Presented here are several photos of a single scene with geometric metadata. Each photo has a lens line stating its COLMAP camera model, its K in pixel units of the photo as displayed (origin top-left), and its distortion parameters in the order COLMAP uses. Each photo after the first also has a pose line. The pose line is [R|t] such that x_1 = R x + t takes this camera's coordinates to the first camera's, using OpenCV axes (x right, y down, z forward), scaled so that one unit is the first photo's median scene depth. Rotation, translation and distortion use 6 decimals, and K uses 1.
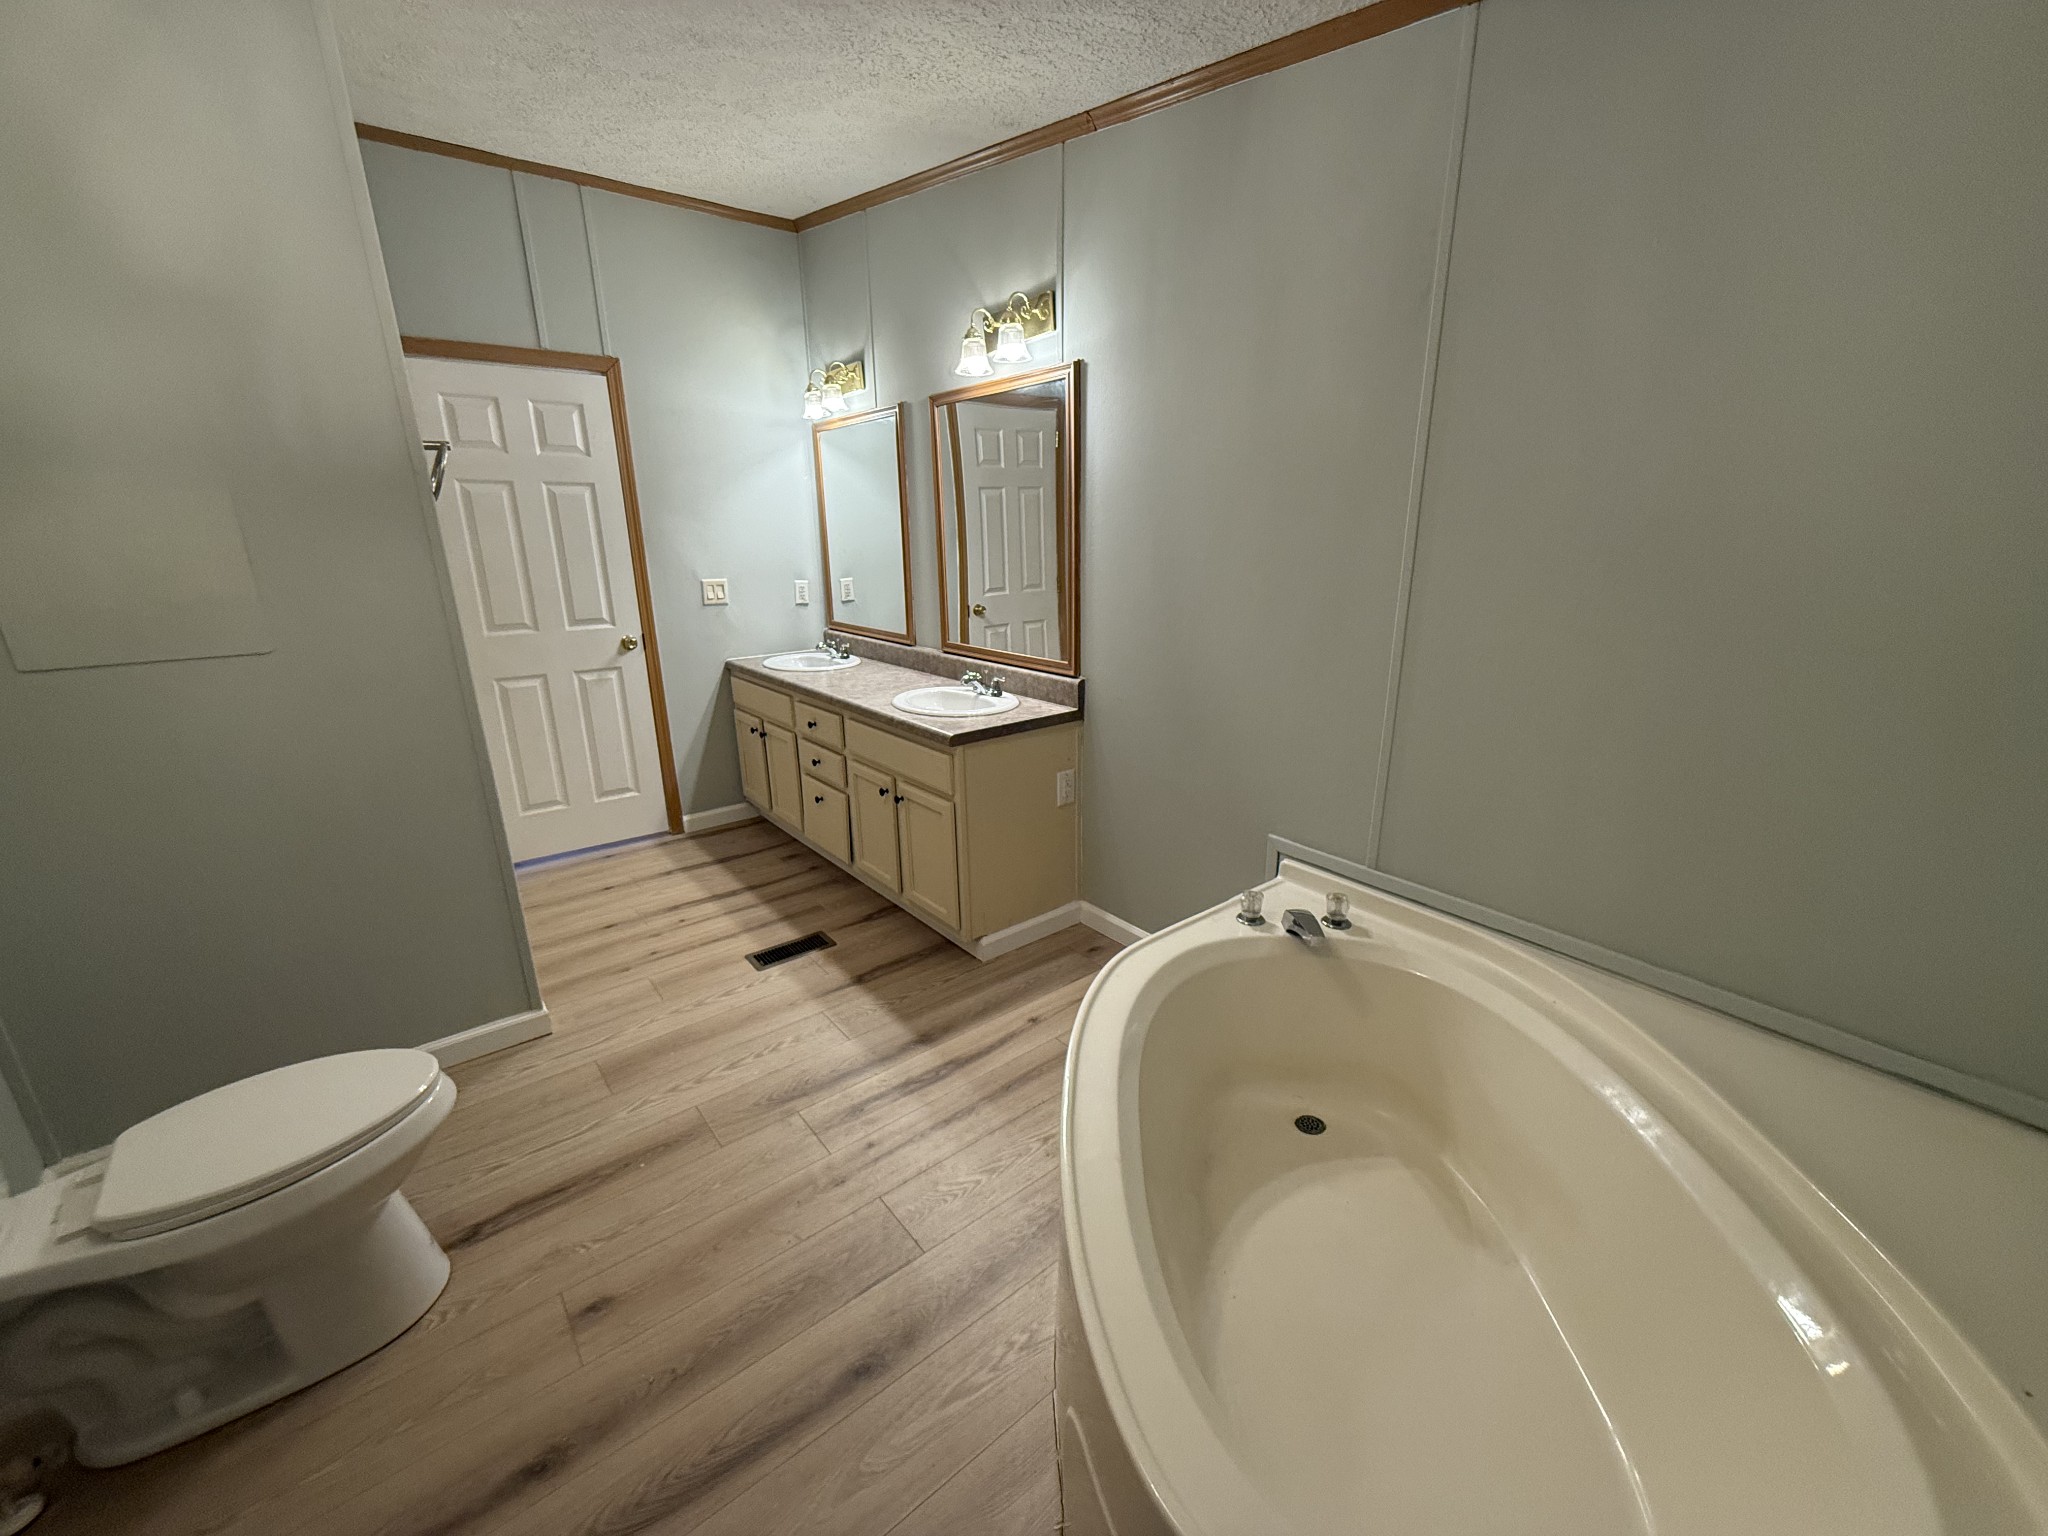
lens RADIAL K [[815.7, 0, 1035.8], [0, 815.7, 772.3], [0, 0, 1]] dist [-0.001781, -0.000586]
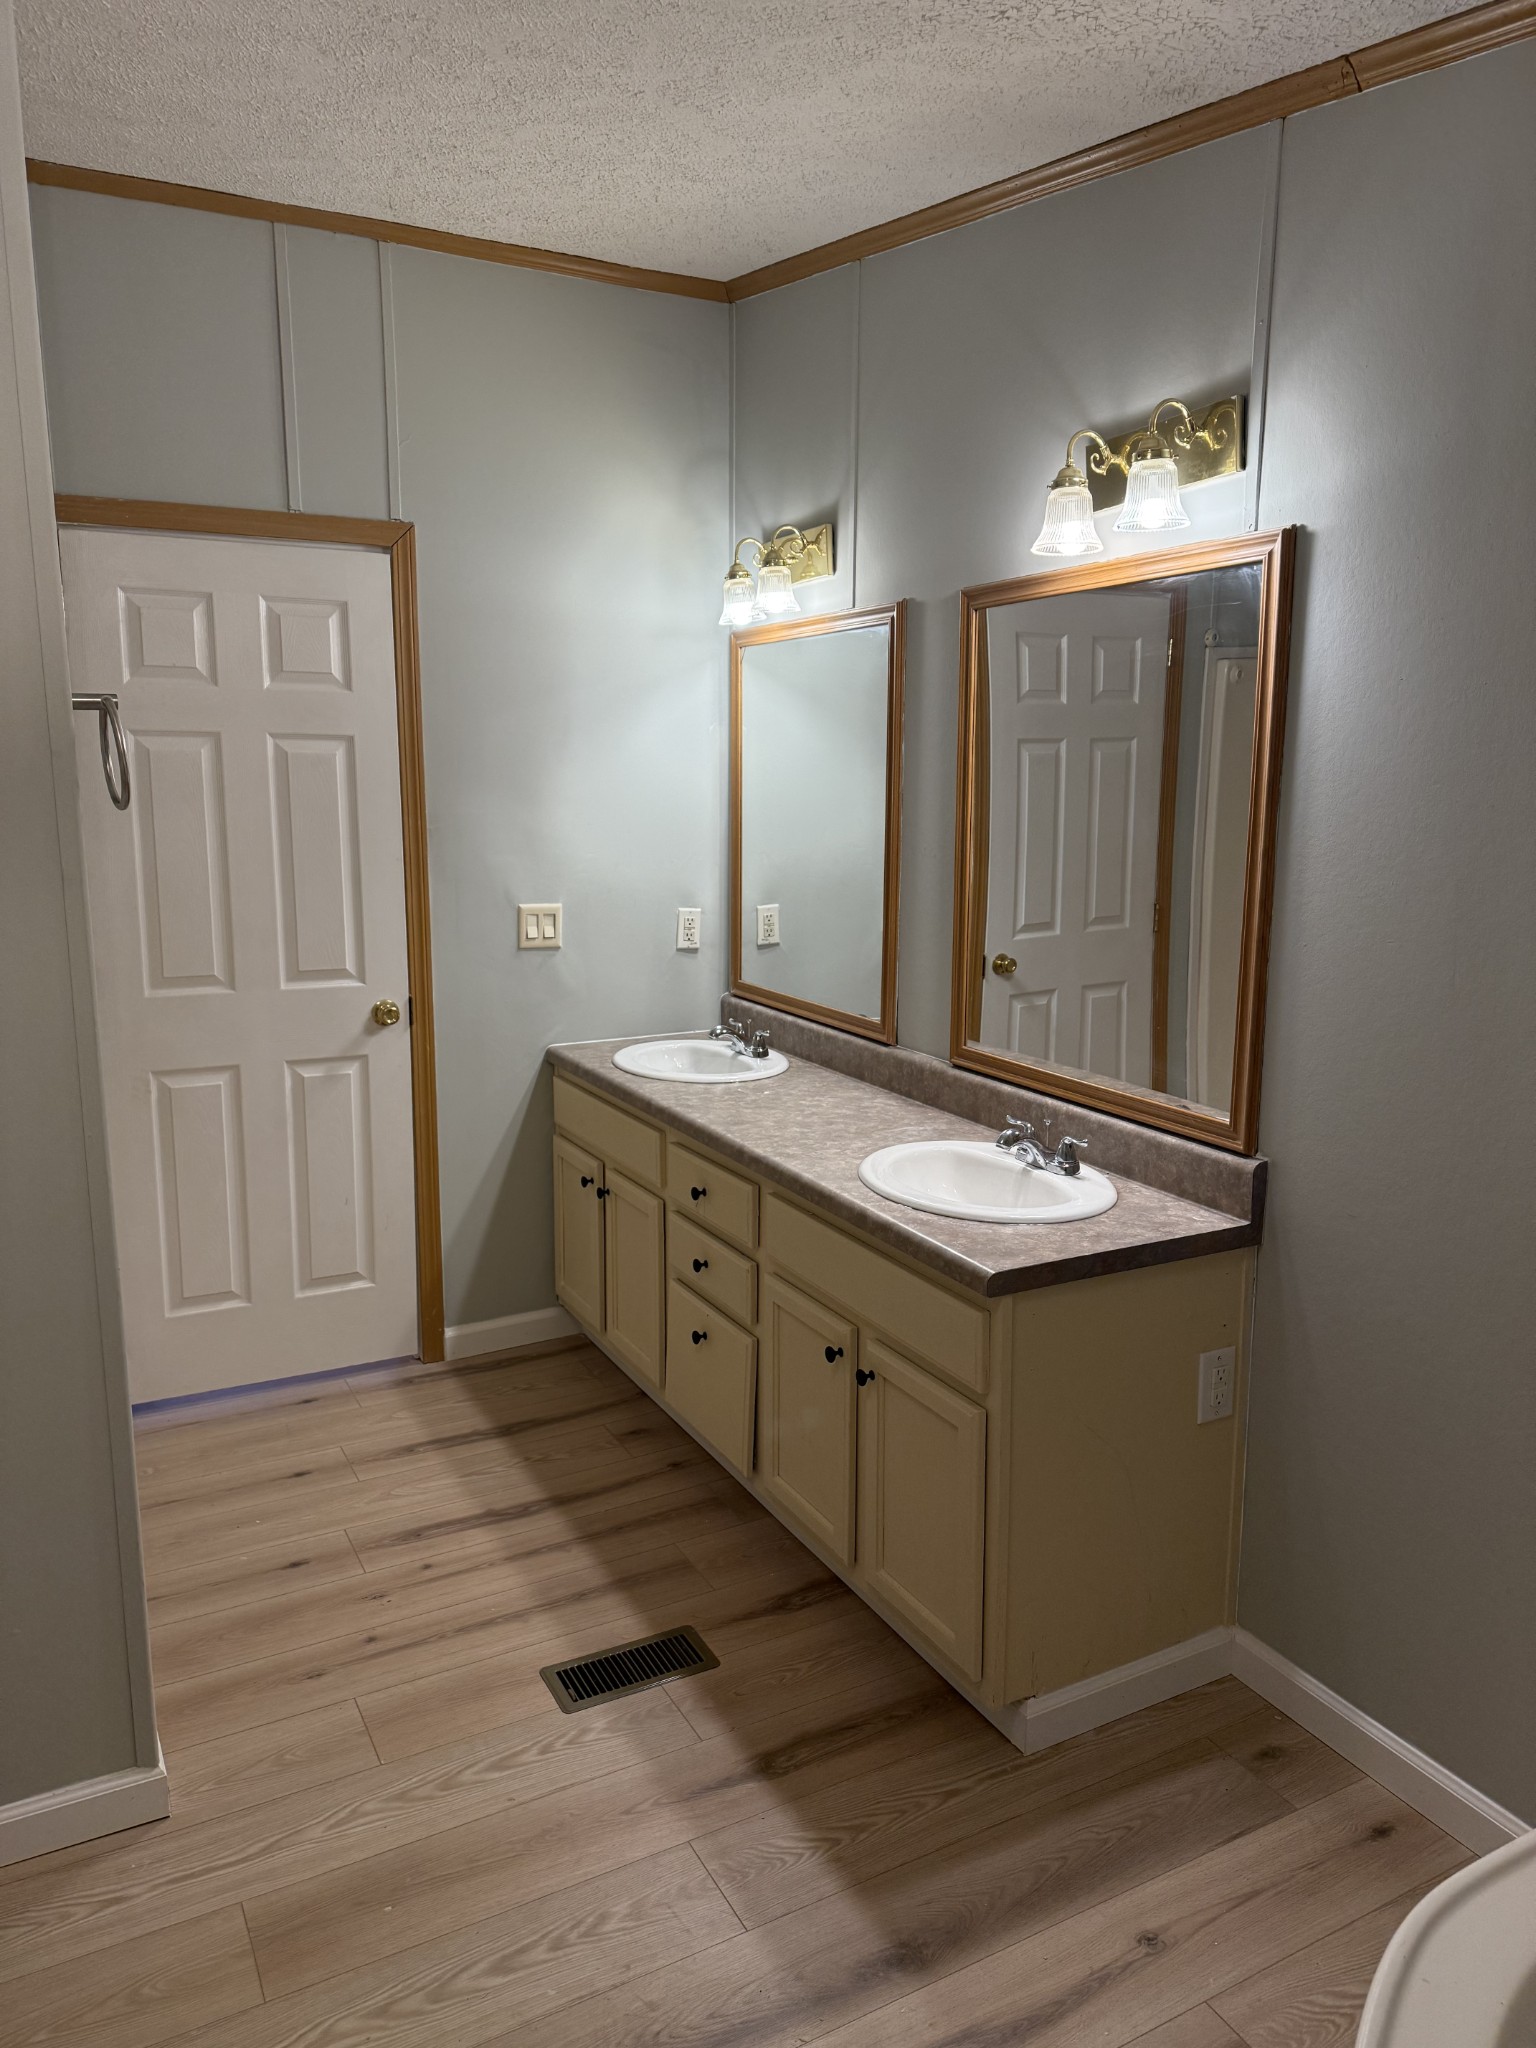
lens RADIAL K [[1425.0, 0, 783.6], [0, 1425.0, 1025.0], [0, 0, 1]] dist [0.064014, -0.074950]
pose [[0.983128, 0.048098, -0.176484, -0.068762], [-0.067615, 0.992033, -0.106294, -0.077955], [0.169965, 0.116434, 0.978547, 0.108143]]
